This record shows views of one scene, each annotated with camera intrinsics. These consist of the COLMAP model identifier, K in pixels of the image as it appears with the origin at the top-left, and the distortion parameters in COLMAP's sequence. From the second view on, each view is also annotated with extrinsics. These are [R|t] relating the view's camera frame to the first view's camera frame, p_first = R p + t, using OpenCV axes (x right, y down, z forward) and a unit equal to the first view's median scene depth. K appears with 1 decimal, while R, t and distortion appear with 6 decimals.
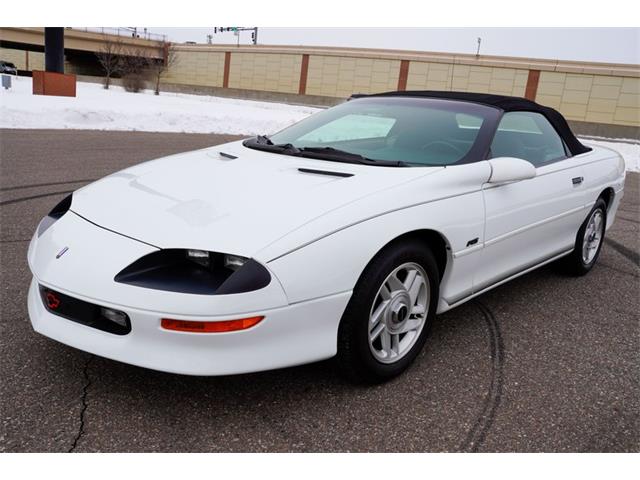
lens RADIAL K [[520.5, 0, 324.7], [0, 520.5, 232.9], [0, 0, 1]] dist [-0.019231, 0.005724]
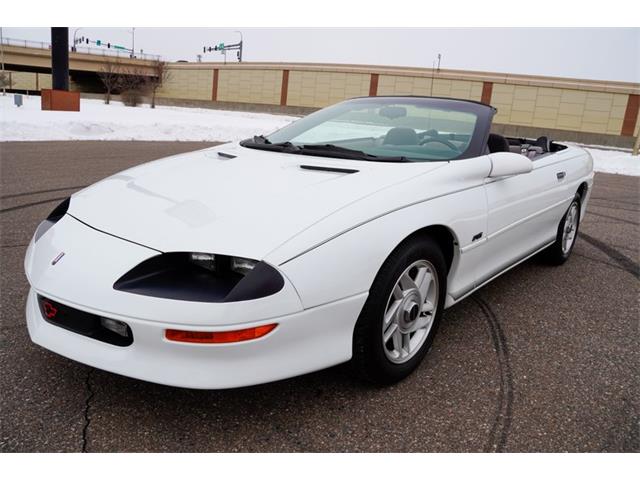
lens RADIAL K [[467.1, 0, 320.3], [0, 467.1, 231.6], [0, 0, 1]] dist [-0.084724, 0.044685]
pose [[0.999259, -0.022865, 0.030953, -0.050532], [0.022716, 0.999729, 0.005171, -0.004059], [-0.031063, -0.004464, 0.999507, 0.143008]]
